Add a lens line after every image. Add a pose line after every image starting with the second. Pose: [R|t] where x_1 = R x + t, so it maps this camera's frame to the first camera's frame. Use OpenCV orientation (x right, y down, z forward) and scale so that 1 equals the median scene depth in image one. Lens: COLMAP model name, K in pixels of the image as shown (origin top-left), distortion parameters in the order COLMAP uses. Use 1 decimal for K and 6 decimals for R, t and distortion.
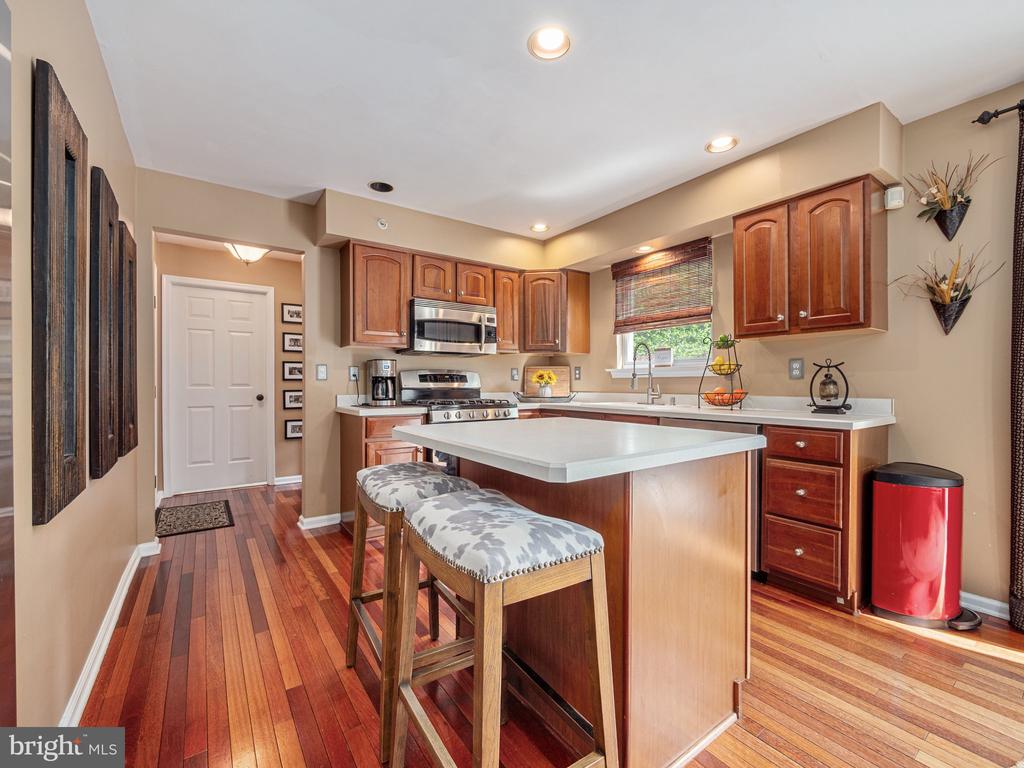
lens RADIAL K [[437.7, 0, 507.5], [0, 437.7, 378.4], [0, 0, 1]] dist [-0.001484, -0.000337]
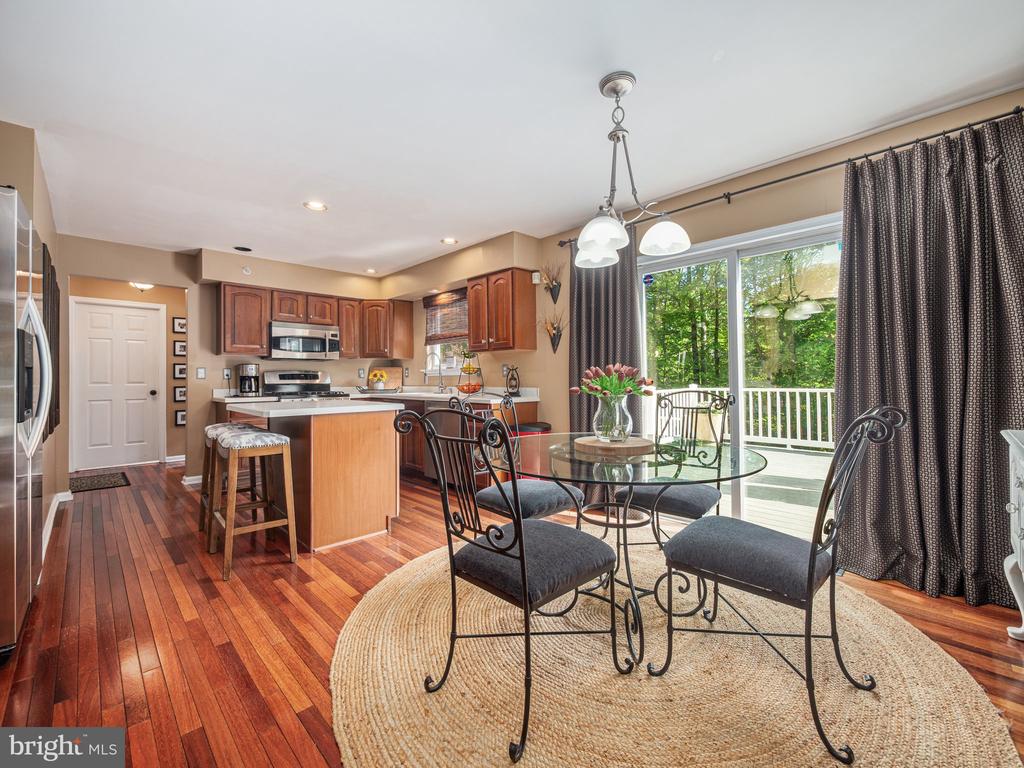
lens RADIAL K [[445.7, 0, 512.4], [0, 445.7, 369.4], [0, 0, 1]] dist [0.000206, -0.000279]
pose [[0.987914, -0.002630, 0.154982, 0.333293], [0.004182, 0.999944, -0.009689, -0.007938], [-0.154948, 0.010220, 0.987870, -0.554962]]
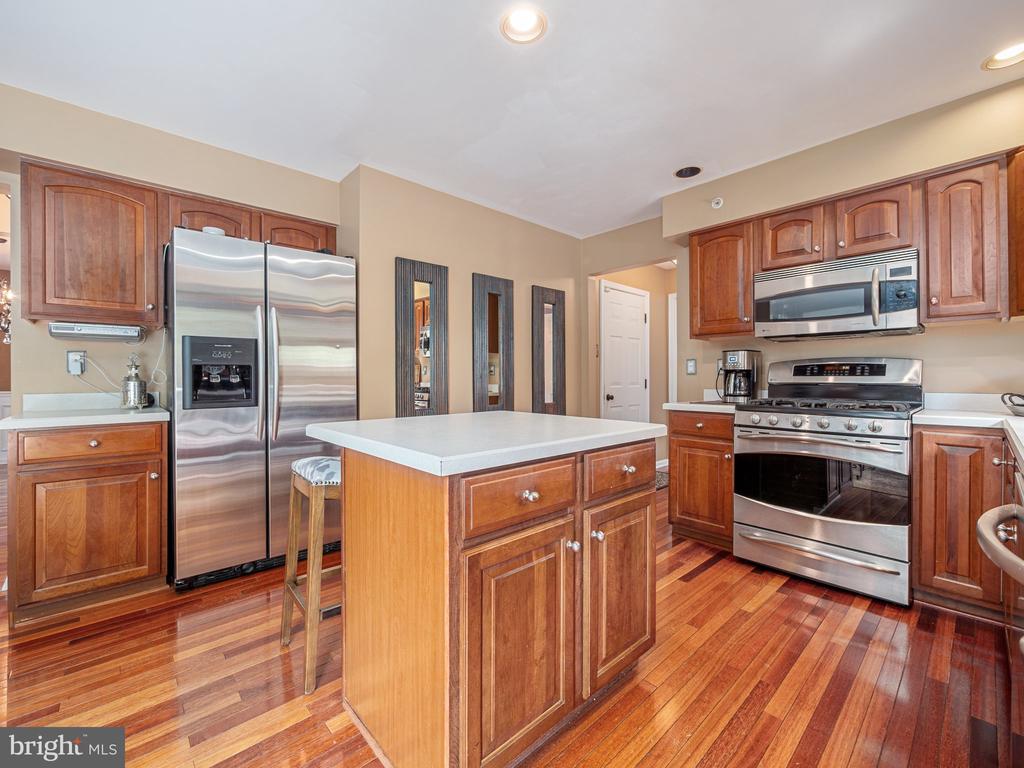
lens RADIAL K [[437.7, 0, 507.5], [0, 437.7, 378.4], [0, 0, 1]] dist [-0.001484, -0.000337]
pose [[0.114584, 0.003095, -0.993409, 0.538597], [0.013864, 0.999893, 0.004714, 0.002562], [0.993317, -0.014313, 0.114529, 0.430123]]
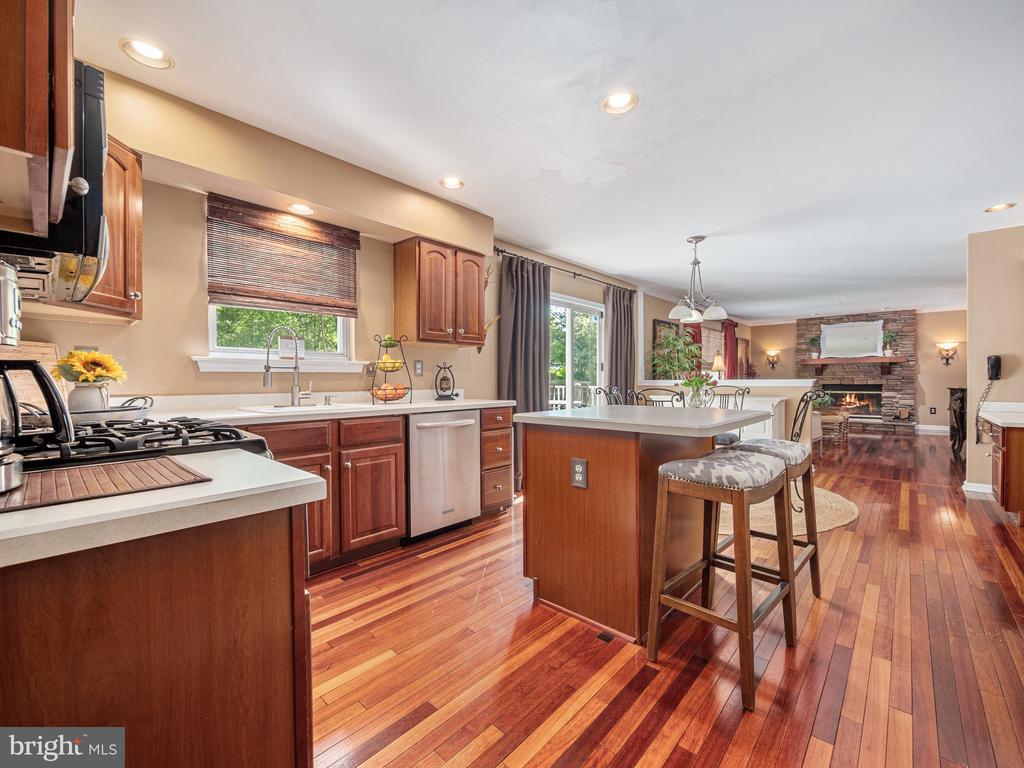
lens RADIAL K [[430.0, 0, 522.2], [0, 430.0, 380.6], [0, 0, 1]] dist [0.000985, 0.000030]
pose [[-0.224368, 0.000430, 0.974504, -0.521882], [-0.005363, 0.999984, -0.001677, 0.011489], [-0.974490, -0.005603, -0.224362, 0.779656]]
